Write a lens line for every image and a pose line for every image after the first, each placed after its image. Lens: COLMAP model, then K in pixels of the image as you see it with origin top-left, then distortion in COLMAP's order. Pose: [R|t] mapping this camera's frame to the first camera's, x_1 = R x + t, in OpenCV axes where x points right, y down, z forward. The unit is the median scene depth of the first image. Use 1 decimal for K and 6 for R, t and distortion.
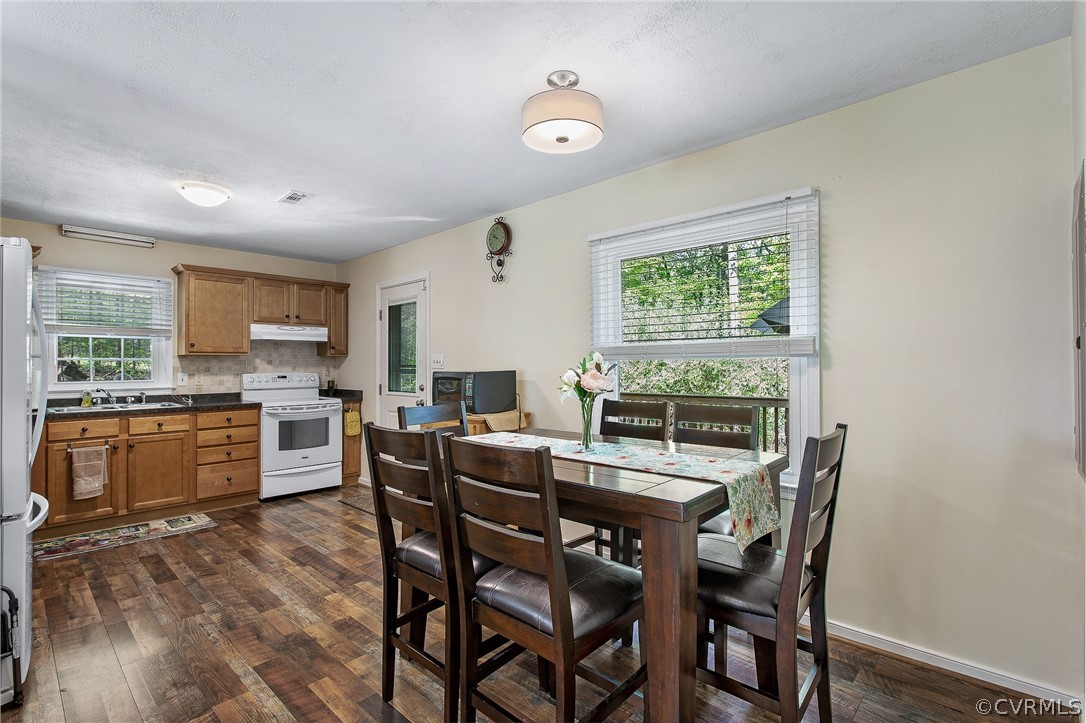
lens RADIAL K [[513.9, 0, 543.3], [0, 513.9, 358.0], [0, 0, 1]] dist [-0.015571, -0.000583]
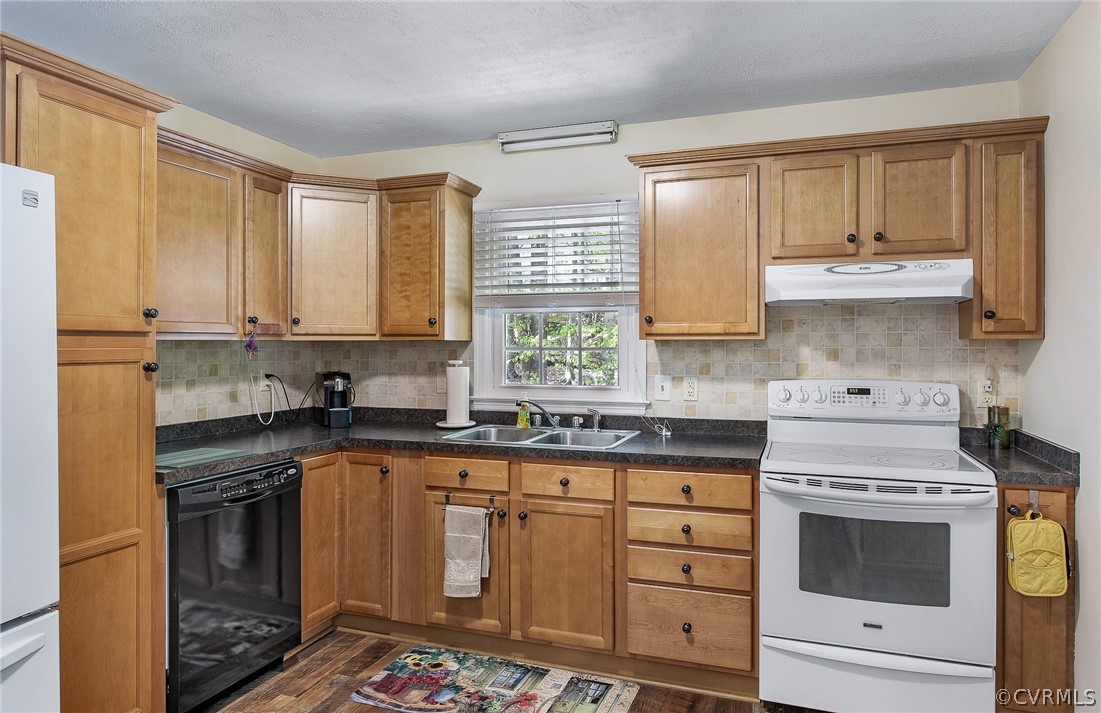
lens RADIAL K [[693.5, 0, 553.7], [0, 693.5, 342.6], [0, 0, 1]] dist [-0.002903, 0.000388]
pose [[0.404227, 0.003530, -0.914652, -0.113453], [0.012728, 0.999874, 0.009484, -0.010388], [0.914570, -0.015475, 0.404131, 0.598453]]
